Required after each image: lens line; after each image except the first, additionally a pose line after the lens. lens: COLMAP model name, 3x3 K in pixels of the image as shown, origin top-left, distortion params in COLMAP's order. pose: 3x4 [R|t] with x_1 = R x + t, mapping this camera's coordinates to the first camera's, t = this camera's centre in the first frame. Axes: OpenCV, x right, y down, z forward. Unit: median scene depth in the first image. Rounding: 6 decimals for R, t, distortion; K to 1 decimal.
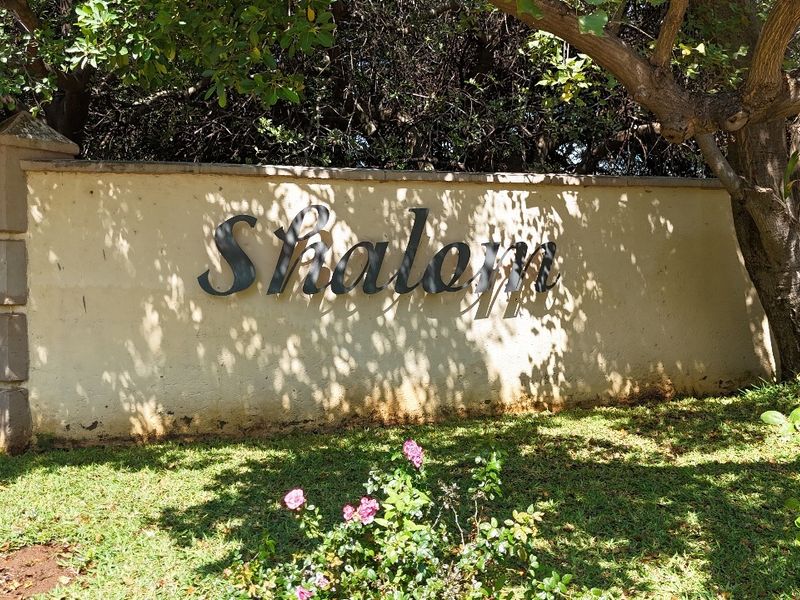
lens RADIAL K [[763.2, 0, 400.0], [0, 763.2, 300.0], [0, 0, 1]] dist [0.069444, -0.113202]
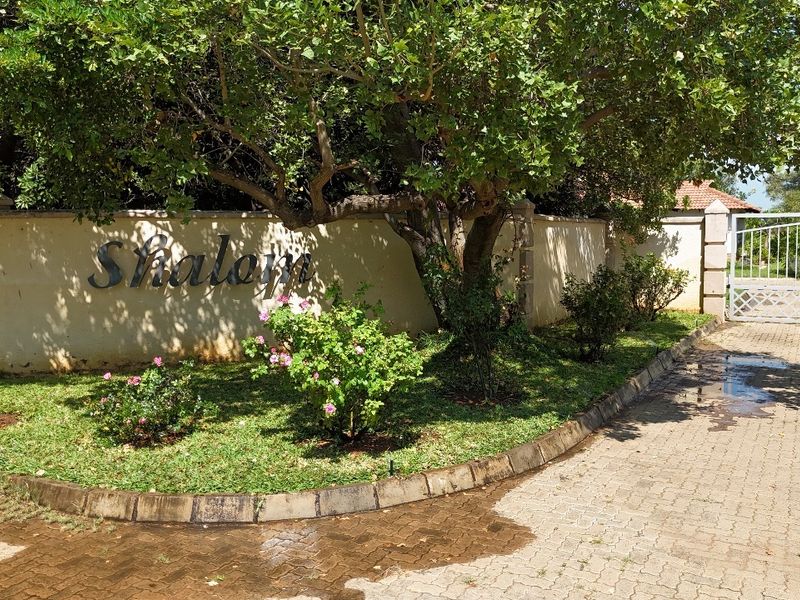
lens RADIAL K [[763.2, 0, 400.0], [0, 763.2, 300.0], [0, 0, 1]] dist [0.069444, -0.113202]
pose [[0.996572, -0.006704, 0.082460, 0.271708], [0.002193, 0.998502, 0.054677, -0.067059], [-0.082703, -0.054309, 0.995093, -0.726260]]
